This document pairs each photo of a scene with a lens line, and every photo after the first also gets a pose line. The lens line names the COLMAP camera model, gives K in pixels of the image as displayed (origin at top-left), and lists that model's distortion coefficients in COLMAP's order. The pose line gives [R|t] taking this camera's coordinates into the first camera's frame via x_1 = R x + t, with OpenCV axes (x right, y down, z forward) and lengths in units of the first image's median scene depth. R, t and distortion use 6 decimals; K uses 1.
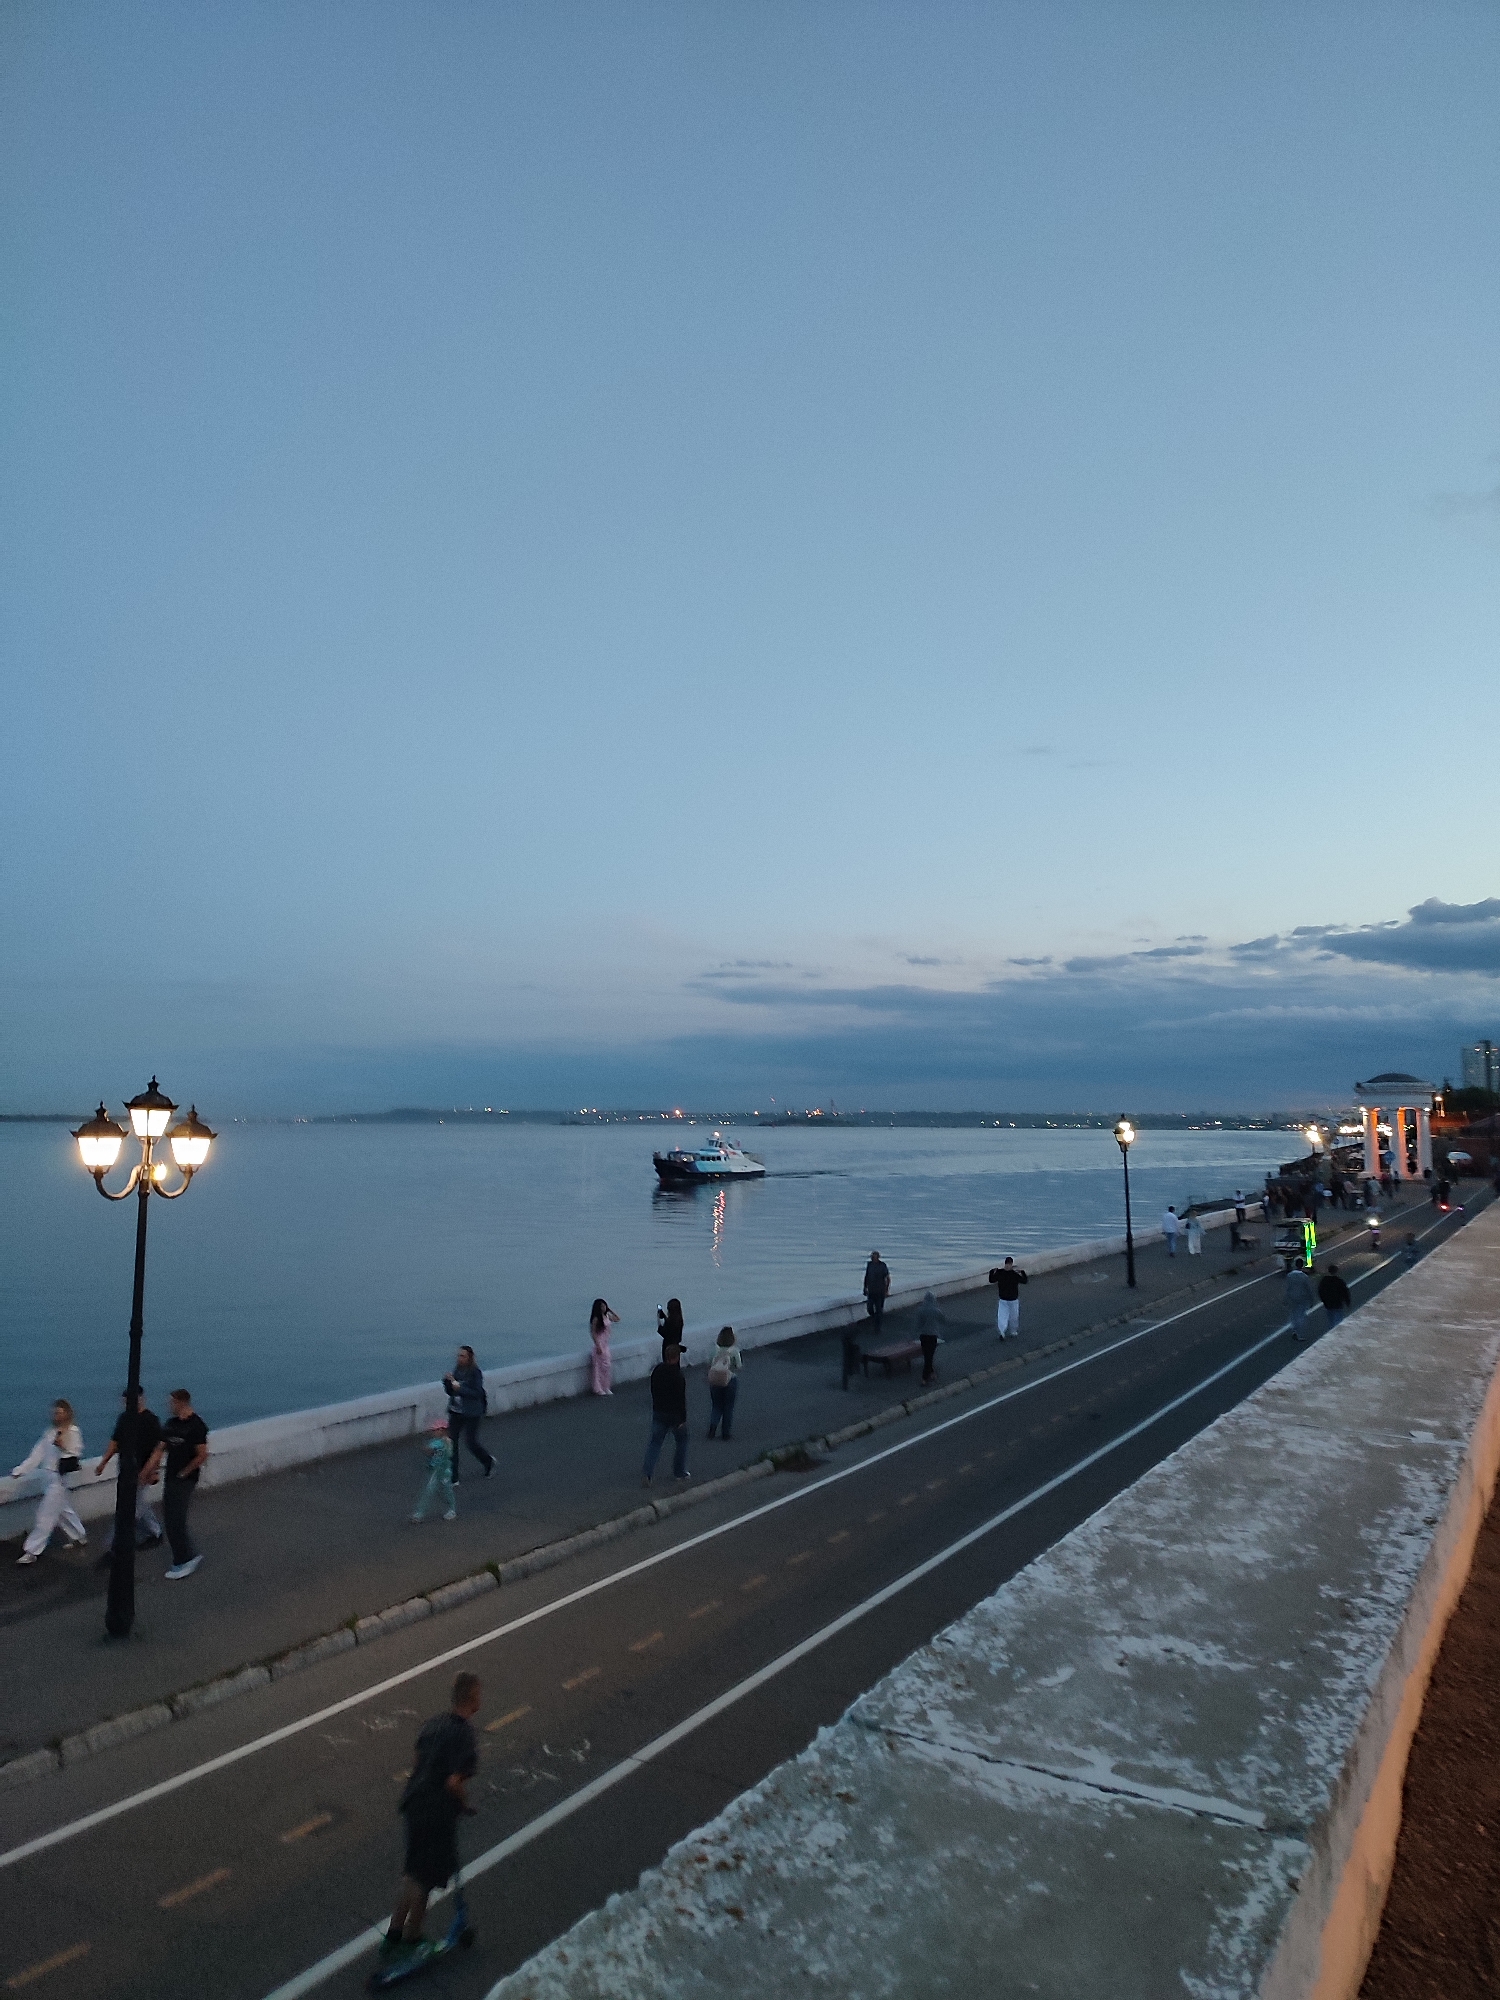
lens RADIAL K [[1410.3, 0, 765.4], [0, 1410.3, 1004.6], [0, 0, 1]] dist [0.028756, -0.020149]
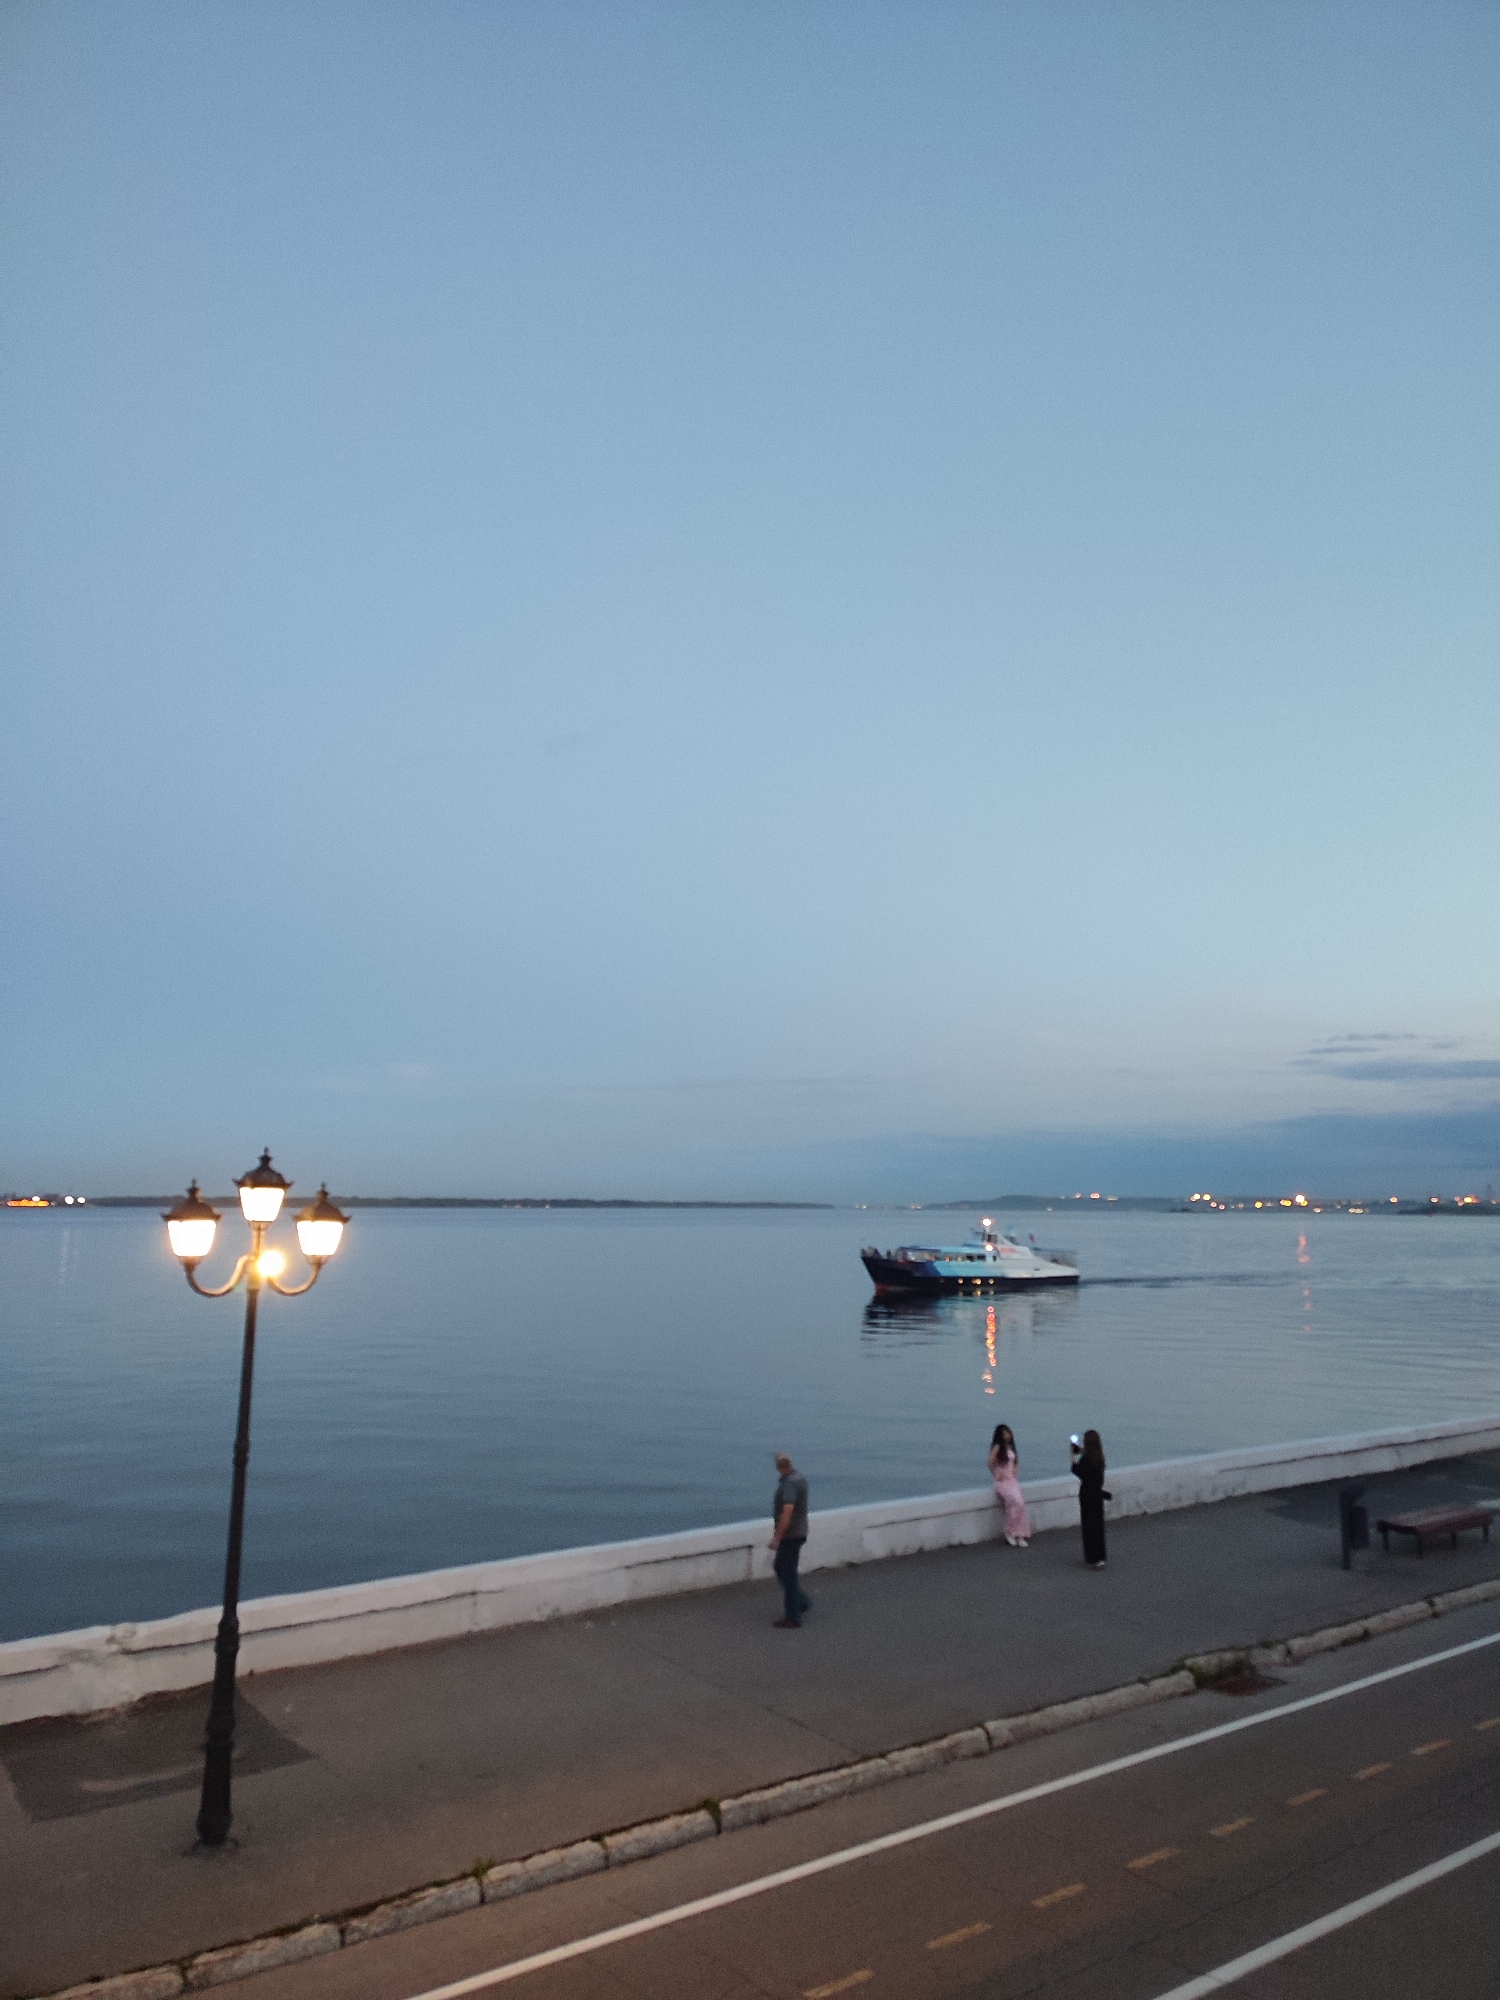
lens RADIAL K [[1410.3, 0, 765.4], [0, 1410.3, 1004.6], [0, 0, 1]] dist [0.028756, -0.020149]
pose [[0.916527, -0.054766, -0.396205, 0.153820], [0.030734, 0.997296, -0.066757, 0.026869], [0.398789, 0.049008, 0.915732, 0.303691]]
